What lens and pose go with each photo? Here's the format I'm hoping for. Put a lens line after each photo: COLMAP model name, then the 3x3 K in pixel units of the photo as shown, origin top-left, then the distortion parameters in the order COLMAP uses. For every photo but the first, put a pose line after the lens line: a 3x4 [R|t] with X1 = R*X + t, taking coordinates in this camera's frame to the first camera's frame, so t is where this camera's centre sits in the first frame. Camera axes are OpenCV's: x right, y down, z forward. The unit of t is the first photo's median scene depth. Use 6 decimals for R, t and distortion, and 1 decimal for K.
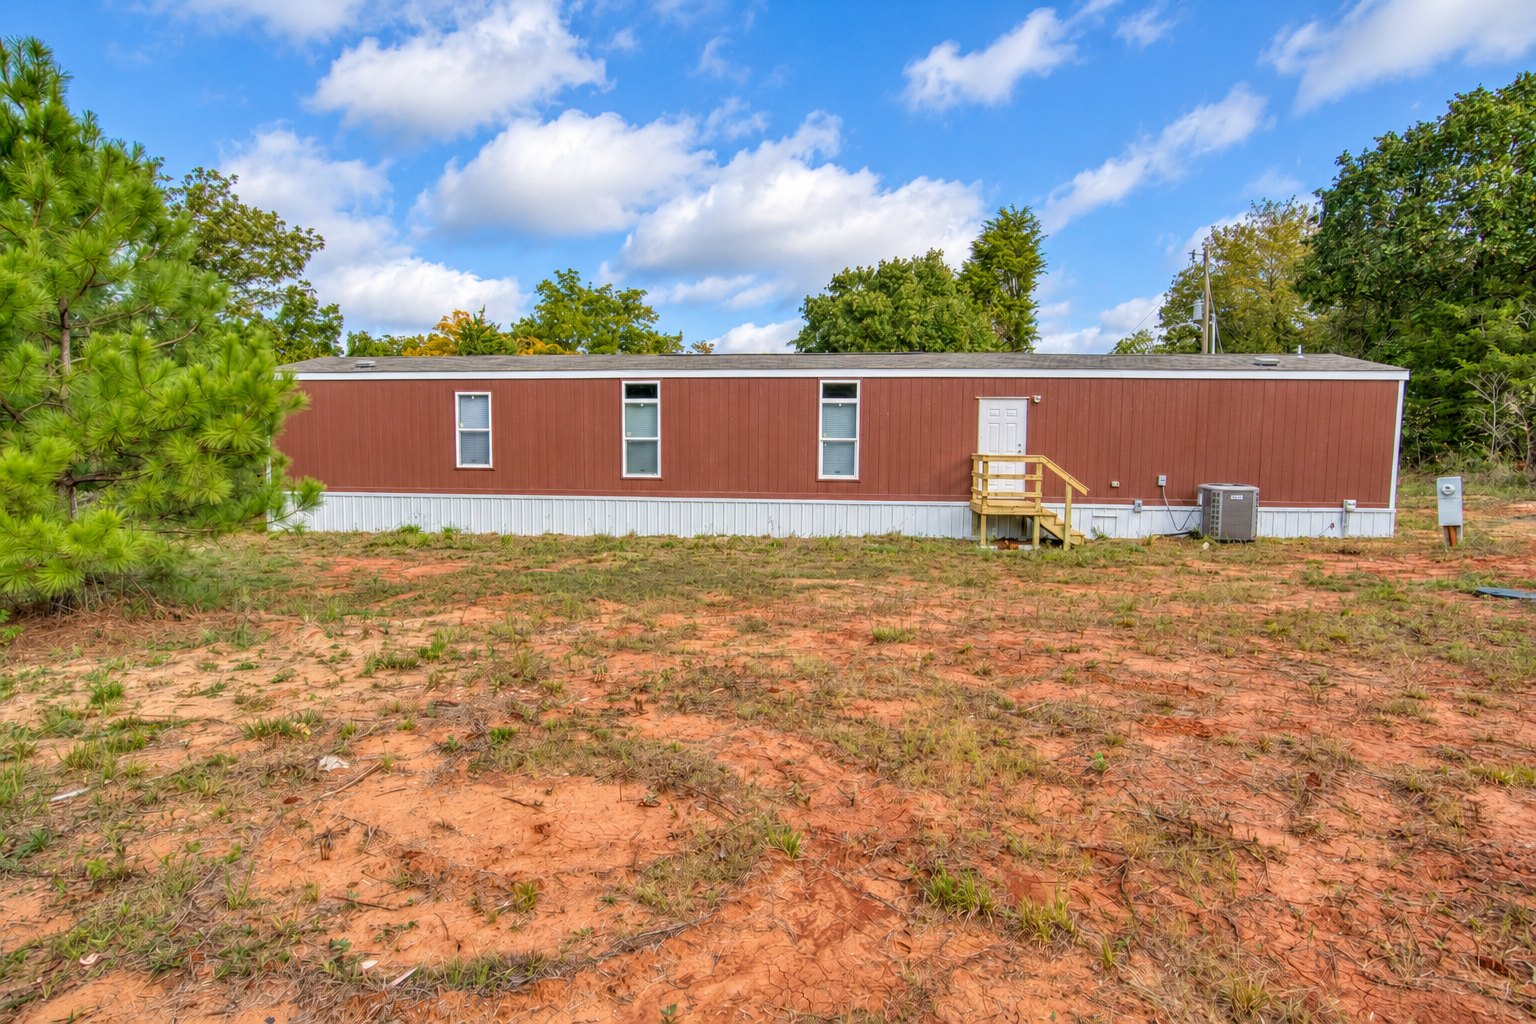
lens RADIAL K [[721.5, 0, 769.2], [0, 721.5, 479.9], [0, 0, 1]] dist [-0.015951, -0.000104]
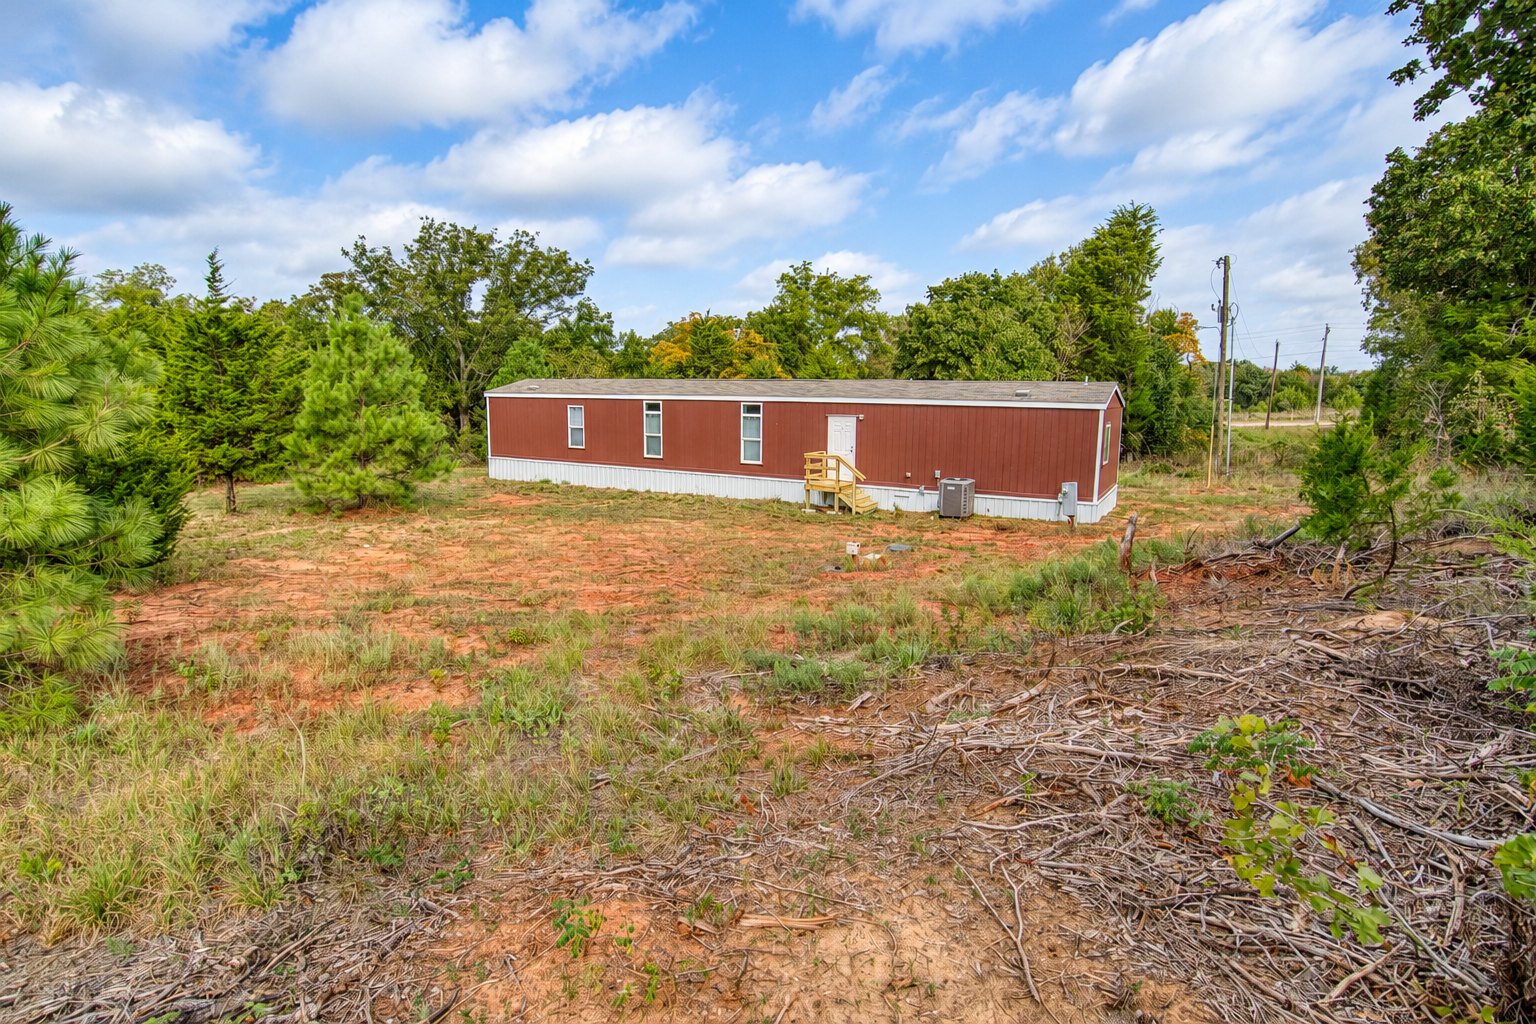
lens RADIAL K [[682.5, 0, 760.3], [0, 682.5, 503.3], [0, 0, 1]] dist [-0.064279, 0.024744]
pose [[0.924667, 0.063806, -0.375393, 0.698184], [-0.031472, 0.995294, 0.091649, -0.053350], [0.379474, -0.072931, 0.922323, -0.417423]]
